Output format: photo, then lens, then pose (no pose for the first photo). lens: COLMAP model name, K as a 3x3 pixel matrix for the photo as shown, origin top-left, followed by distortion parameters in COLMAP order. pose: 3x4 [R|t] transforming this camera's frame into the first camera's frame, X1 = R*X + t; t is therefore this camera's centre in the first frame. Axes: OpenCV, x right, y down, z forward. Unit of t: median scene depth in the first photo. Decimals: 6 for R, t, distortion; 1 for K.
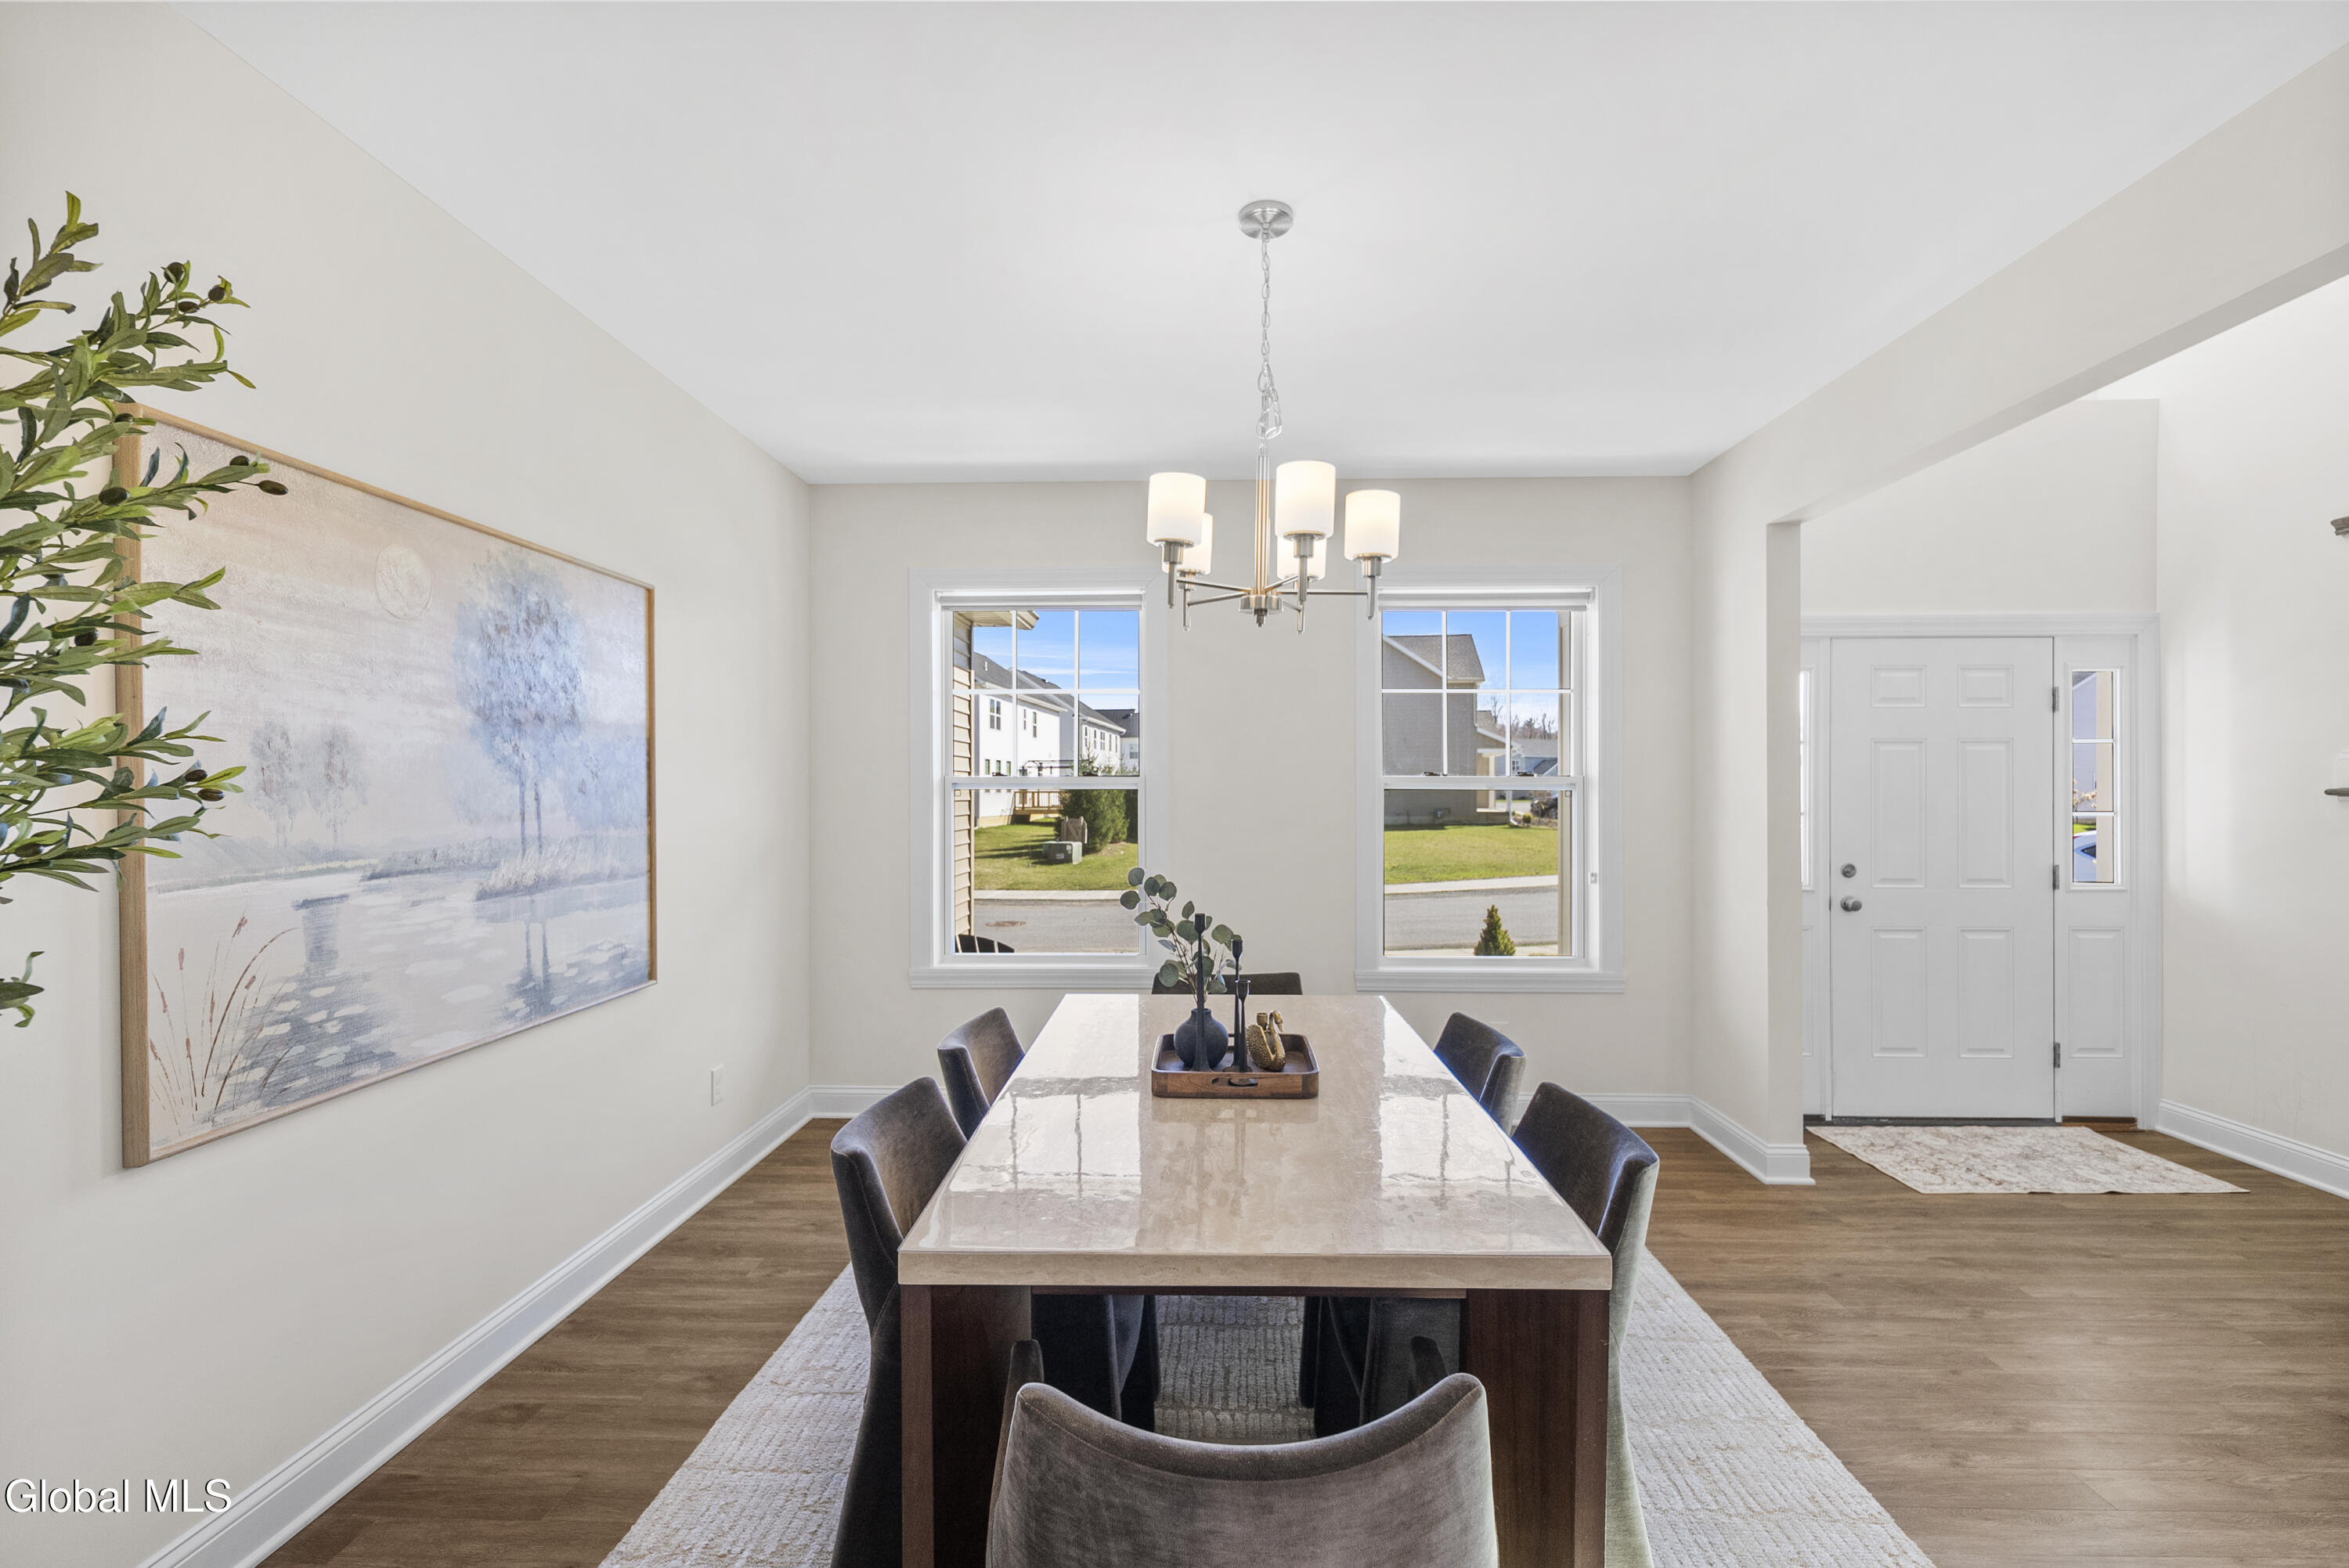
lens RADIAL K [[1042.5, 0, 1184.3], [0, 1042.5, 794.1], [0, 0, 1]] dist [0.003728, -0.001438]
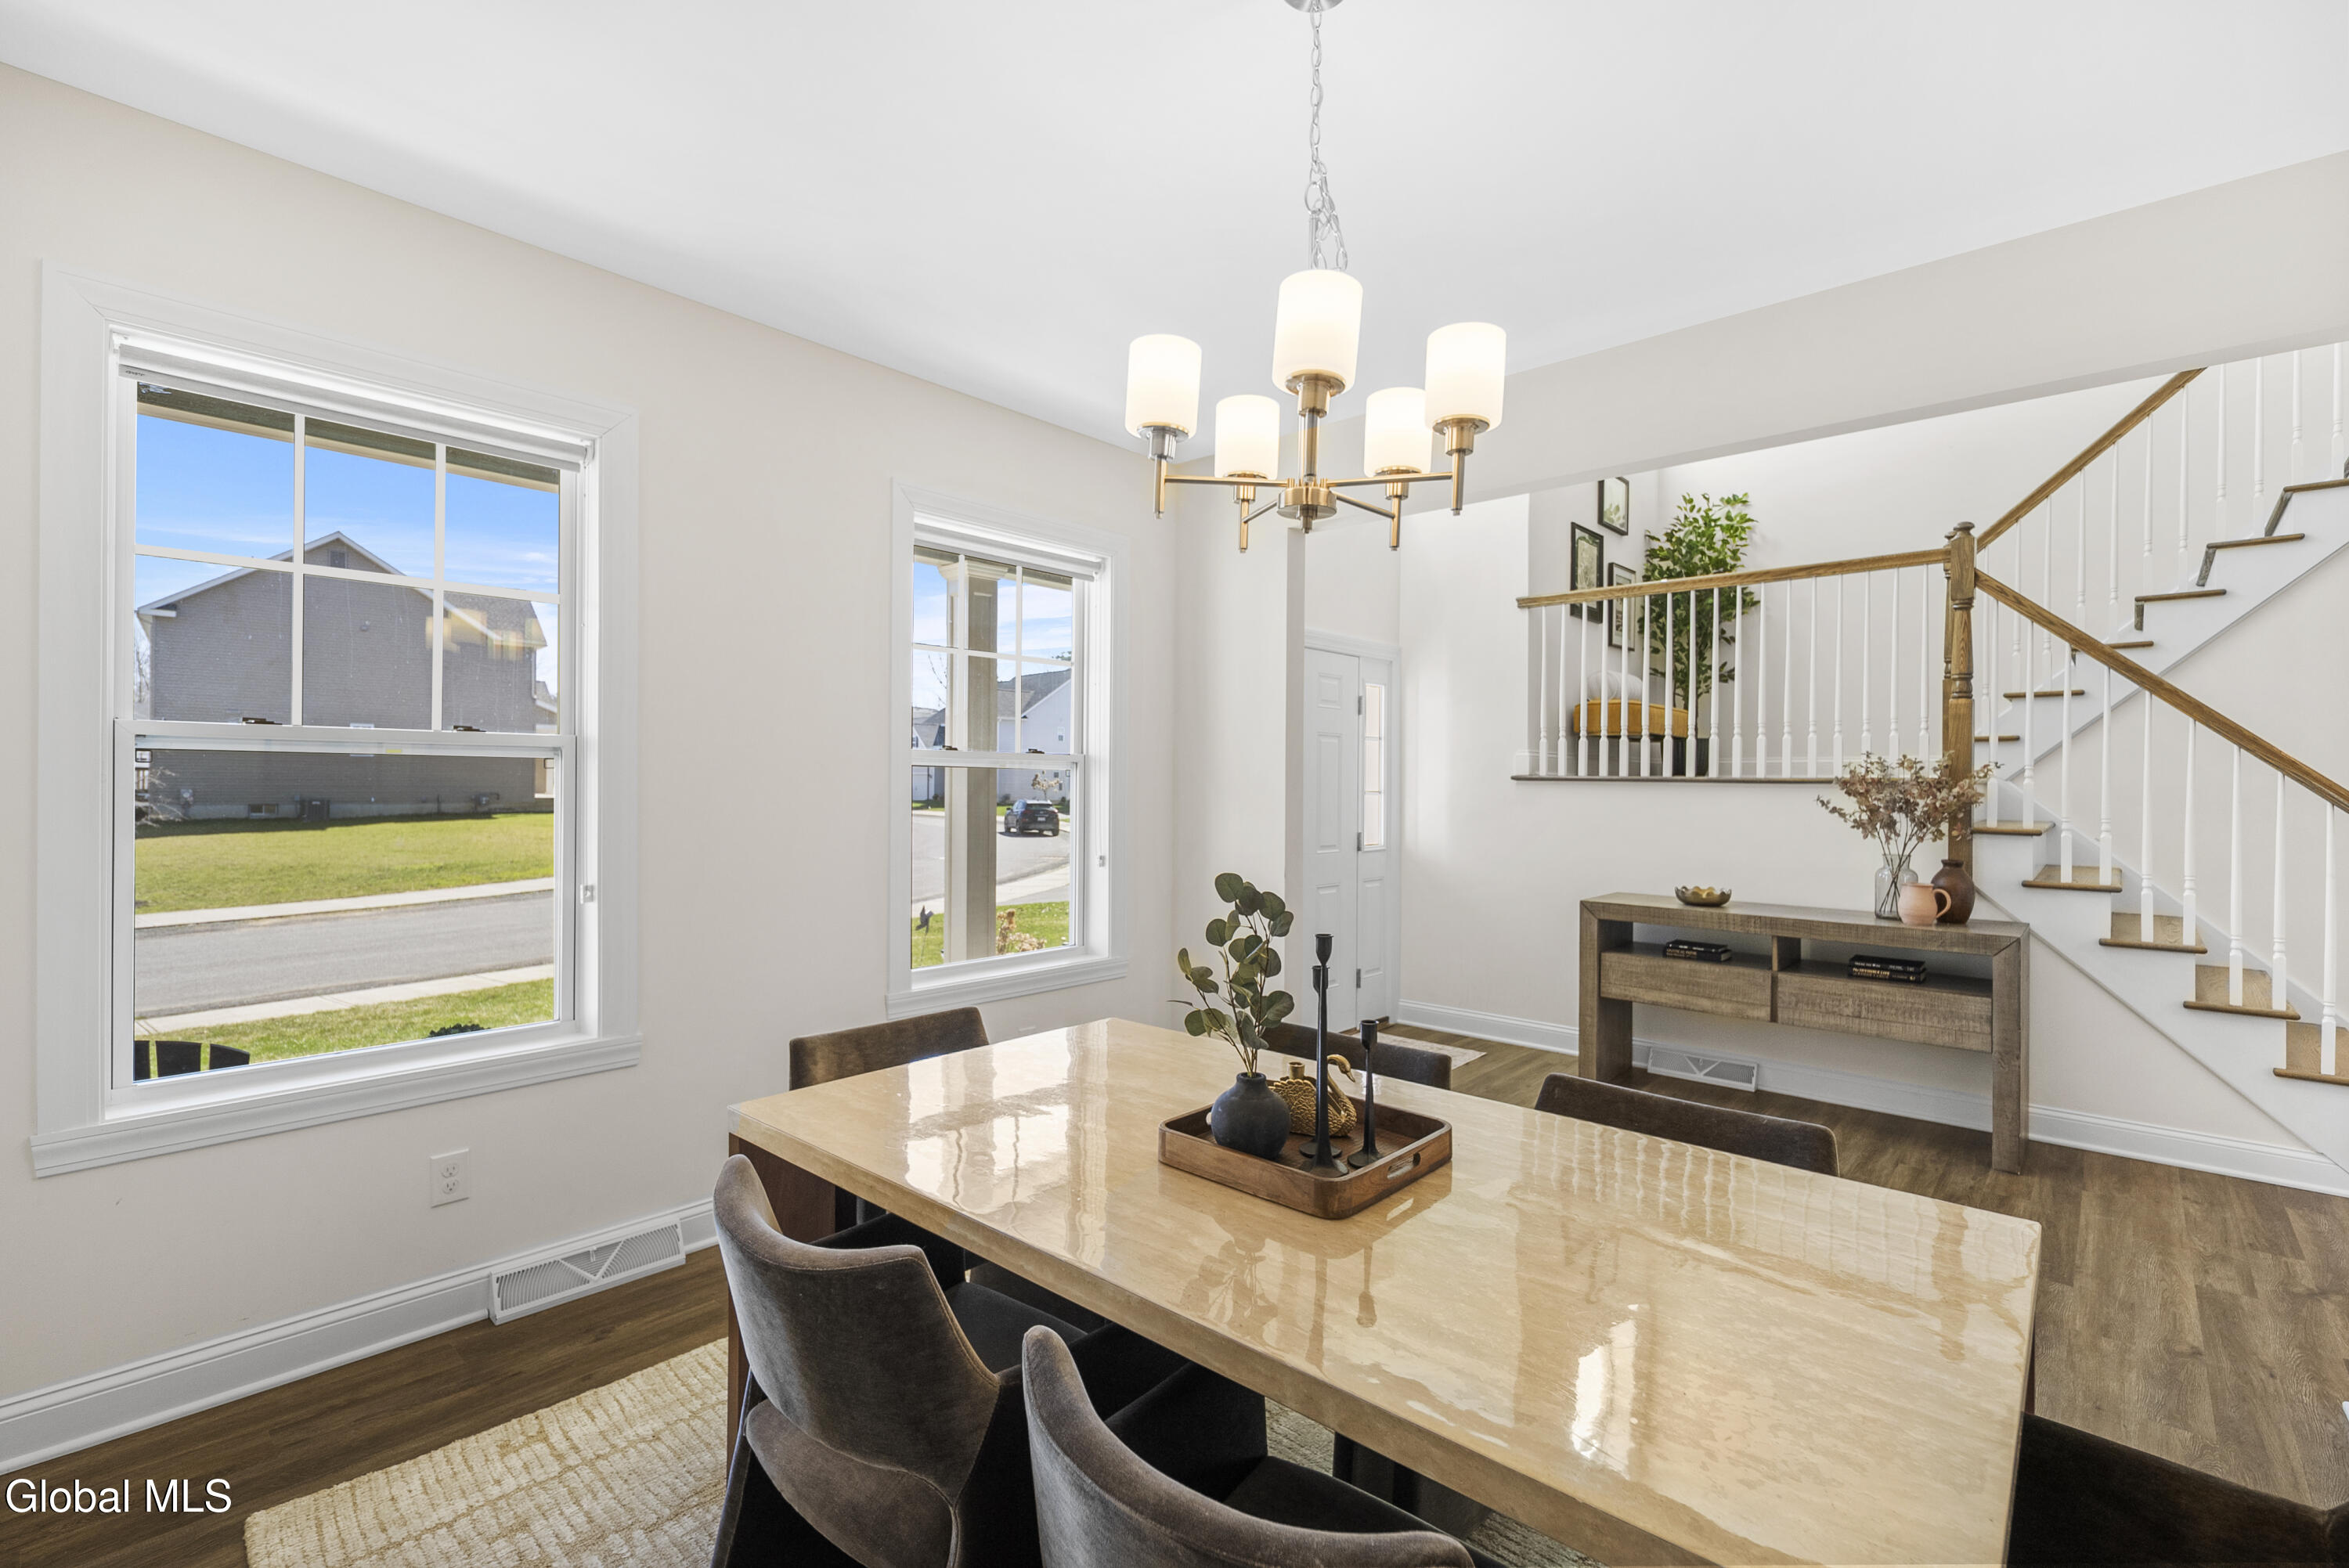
lens RADIAL K [[1042.5, 0, 1190.8], [0, 1042.5, 779.4], [0, 0, 1]] dist [0.003728, -0.001438]
pose [[0.640067, 0.008825, 0.768269, -0.509924], [-0.008764, 0.999953, -0.004185, 0.015405], [-0.768269, -0.004055, 0.640114, 0.562238]]
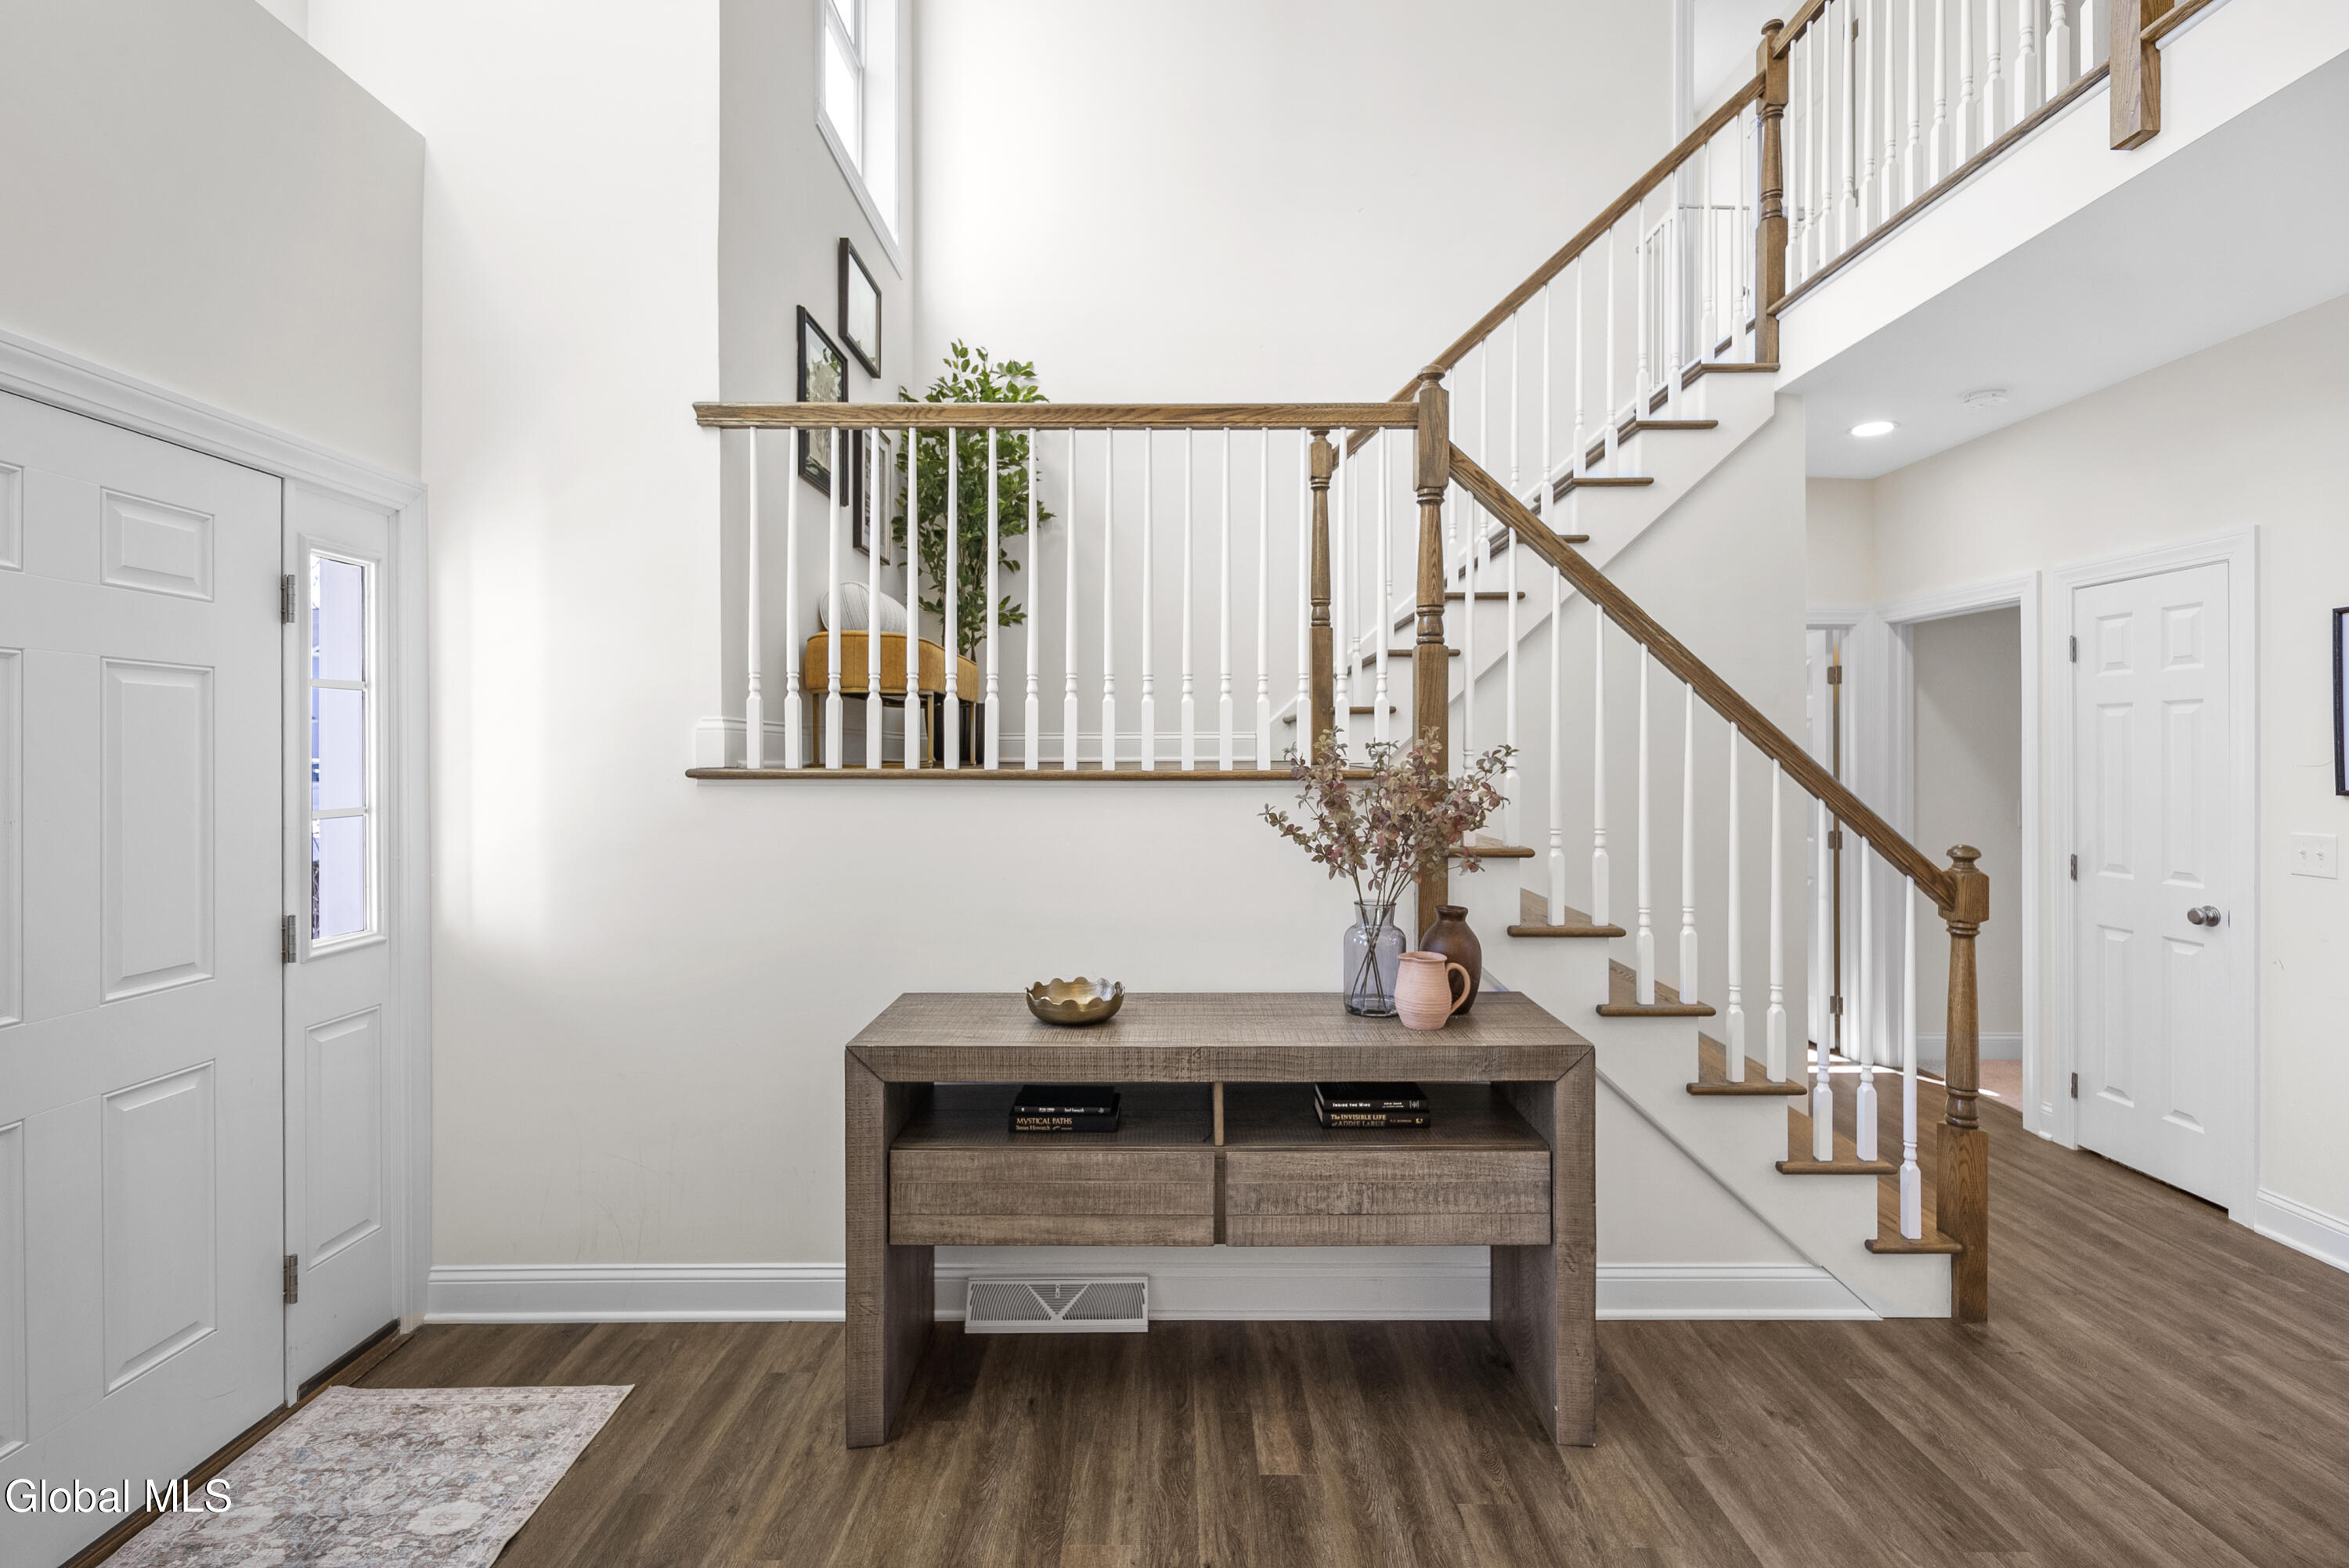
lens RADIAL K [[1042.5, 0, 1173.4], [0, 1042.5, 759.5], [0, 0, 1]] dist [0.003728, -0.001438]
pose [[-0.031572, -0.004203, 0.999493, 0.511835], [0.001433, 0.999990, 0.004251, -0.019992], [-0.999500, 0.001566, -0.031566, 0.979690]]
